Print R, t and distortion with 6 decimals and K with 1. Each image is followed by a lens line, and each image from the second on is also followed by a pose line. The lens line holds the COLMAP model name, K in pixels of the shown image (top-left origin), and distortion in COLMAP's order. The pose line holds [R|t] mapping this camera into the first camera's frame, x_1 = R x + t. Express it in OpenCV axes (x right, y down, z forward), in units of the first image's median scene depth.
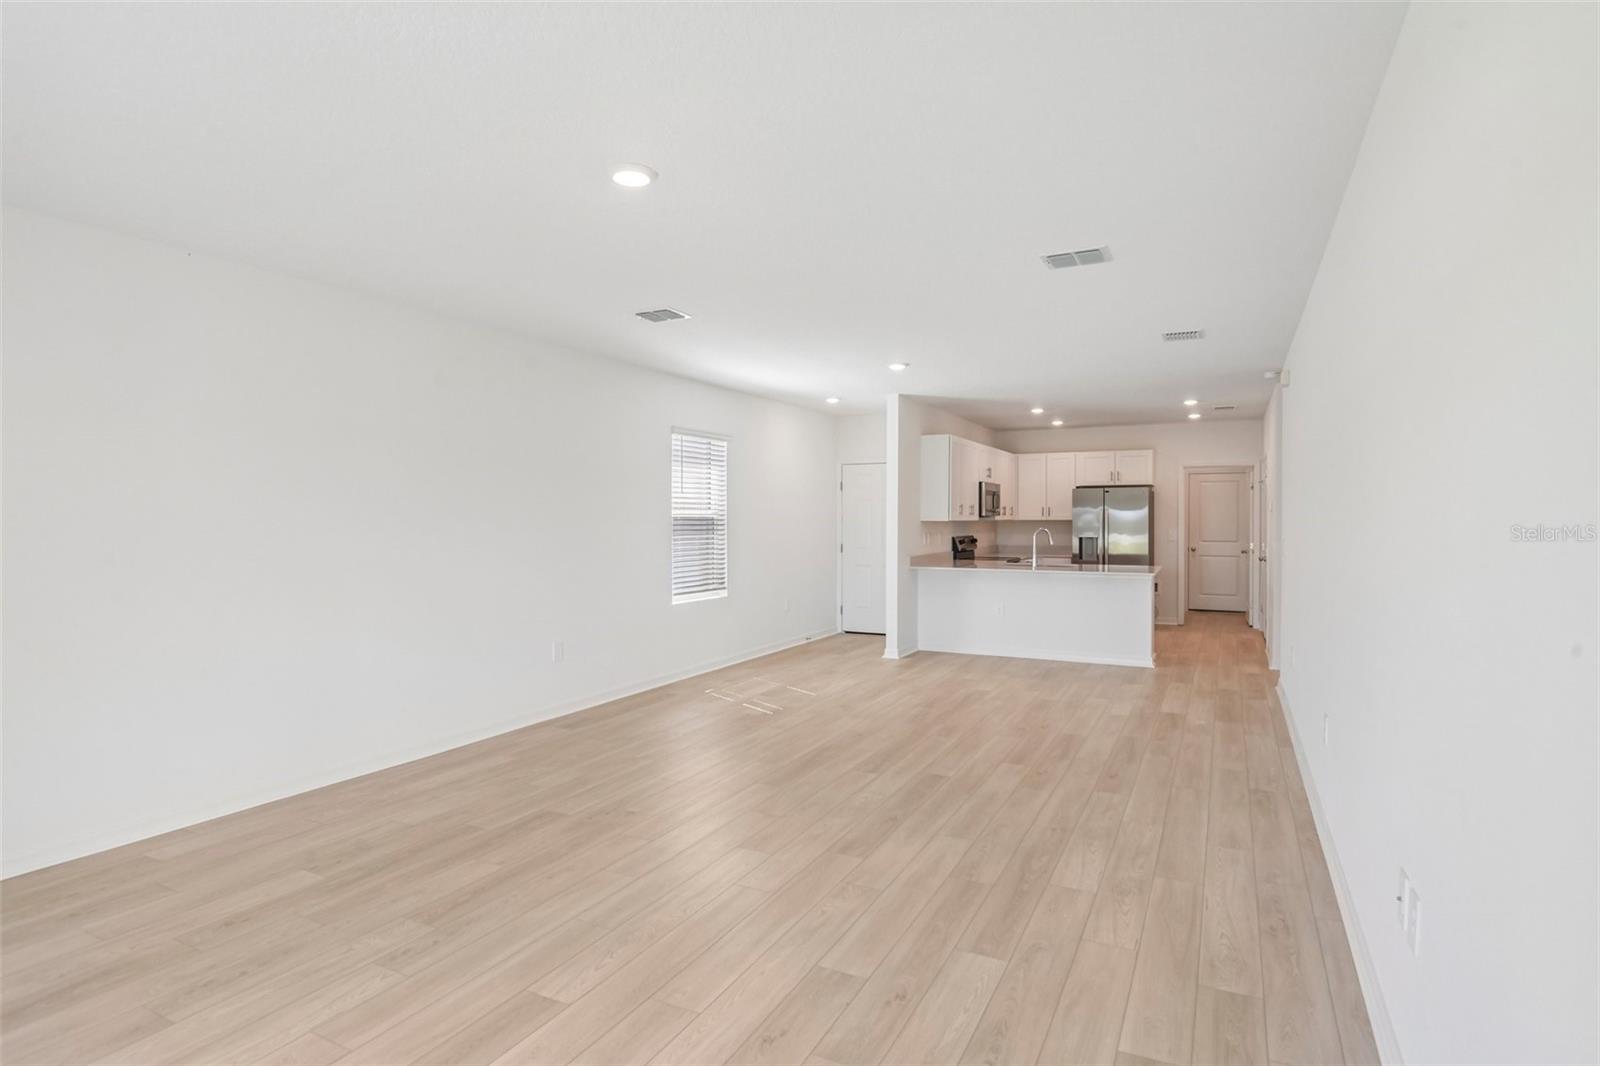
lens RADIAL K [[831.2, 0, 807.1], [0, 831.2, 535.5], [0, 0, 1]] dist [-0.000866, -0.007497]
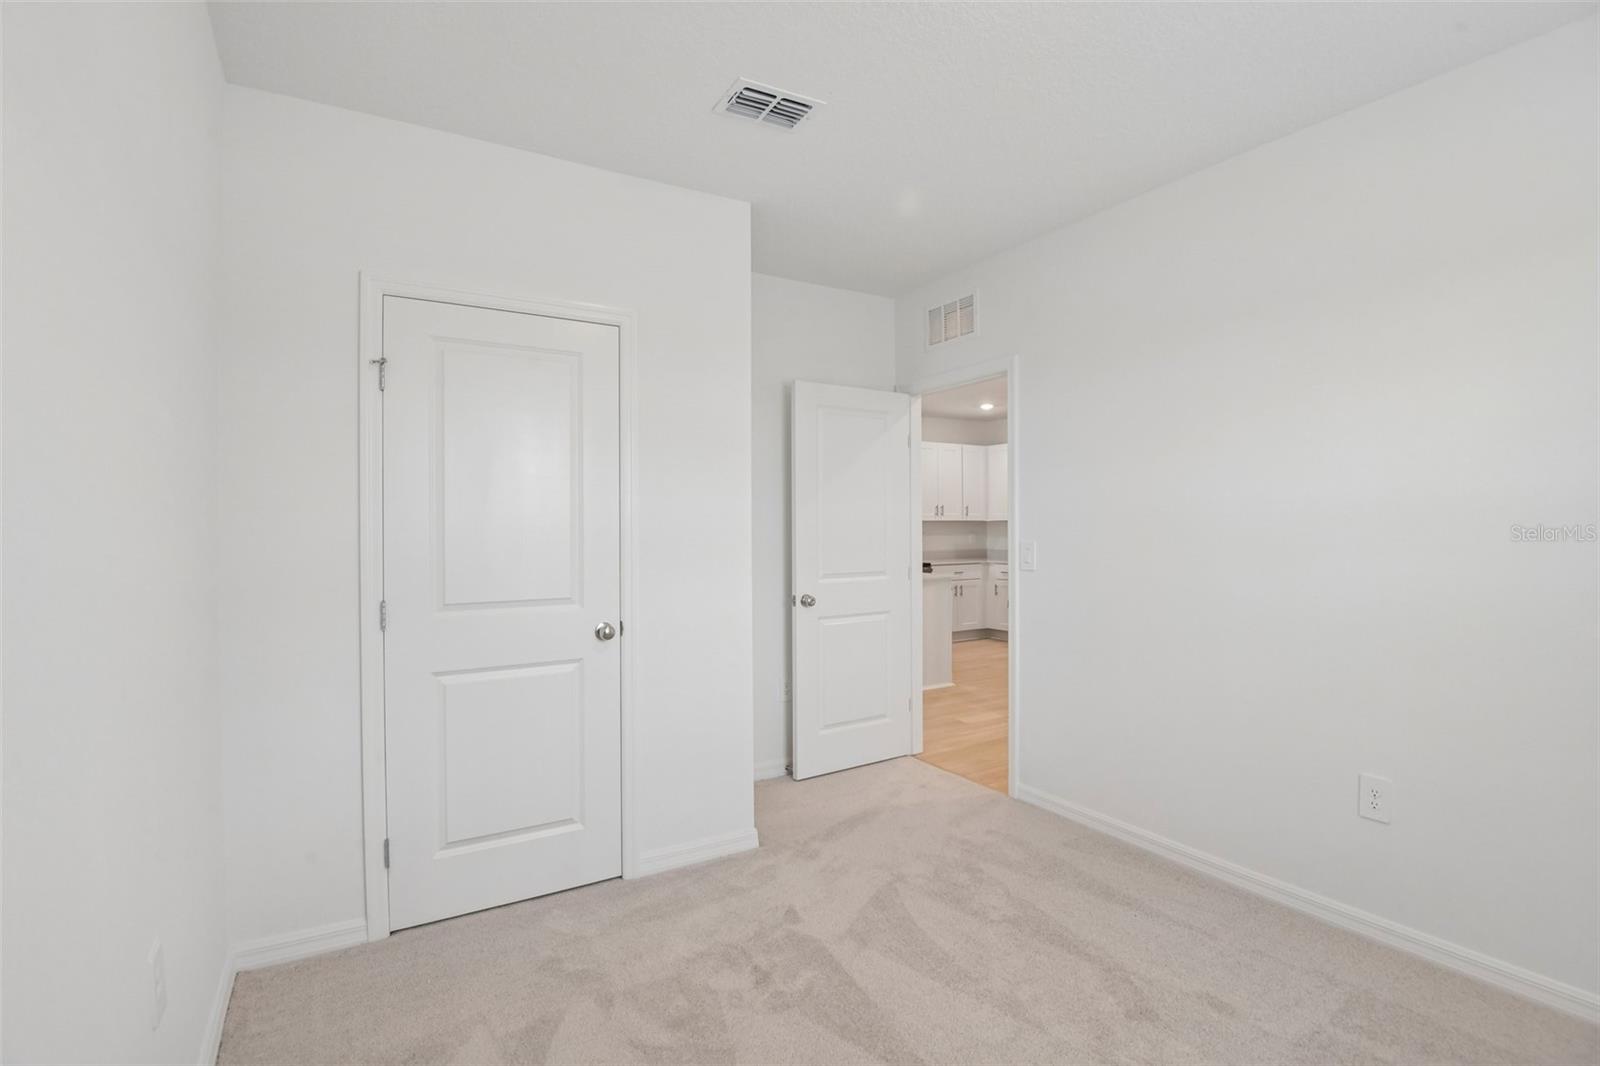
lens RADIAL K [[739.6, 0, 796.8], [0, 739.6, 526.2], [0, 0, 1]] dist [-0.019936, -0.012102]
pose [[0.843737, -0.006340, -0.536720, 0.674020], [-0.002082, 0.999884, -0.015085, -0.000881], [0.536753, 0.013845, 0.843626, 0.311498]]
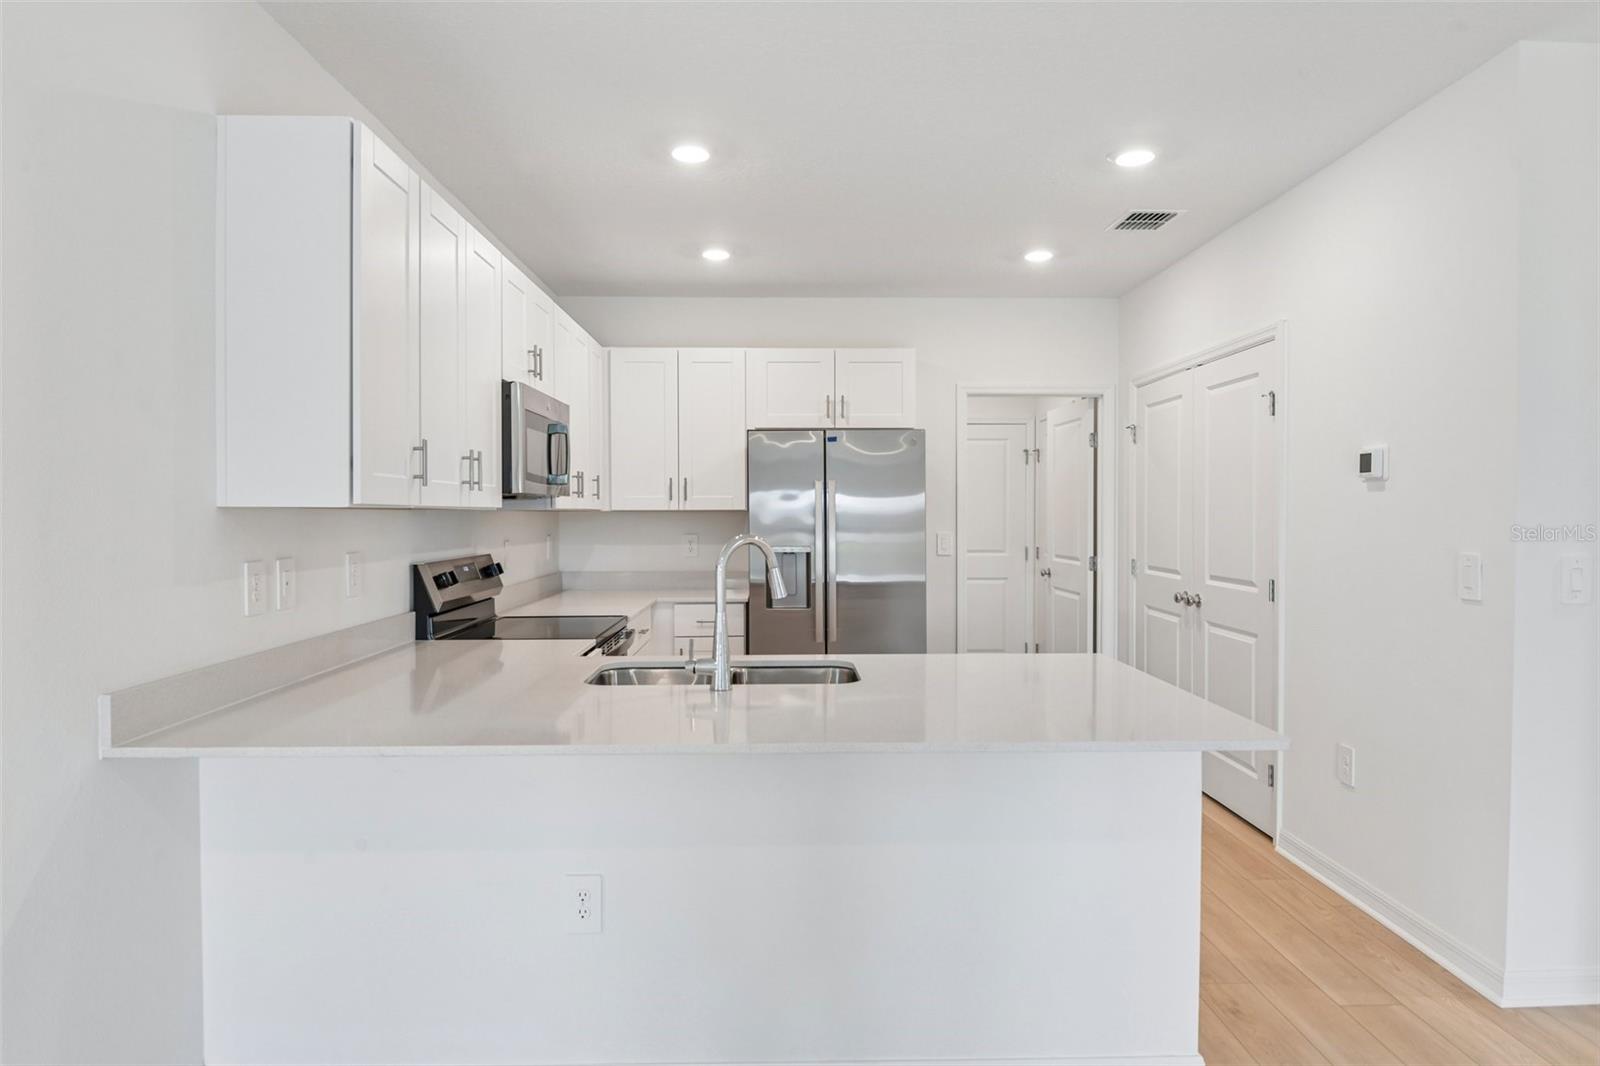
lens RADIAL K [[940.6, 0, 795.6], [0, 940.6, 515.8], [0, 0, 1]] dist [-0.001242, -0.007525]
pose [[0.887669, -0.002393, 0.460476, 0.164894], [0.011095, 0.999807, -0.016191, -0.009954], [-0.460349, 0.019481, 0.887524, 0.741103]]
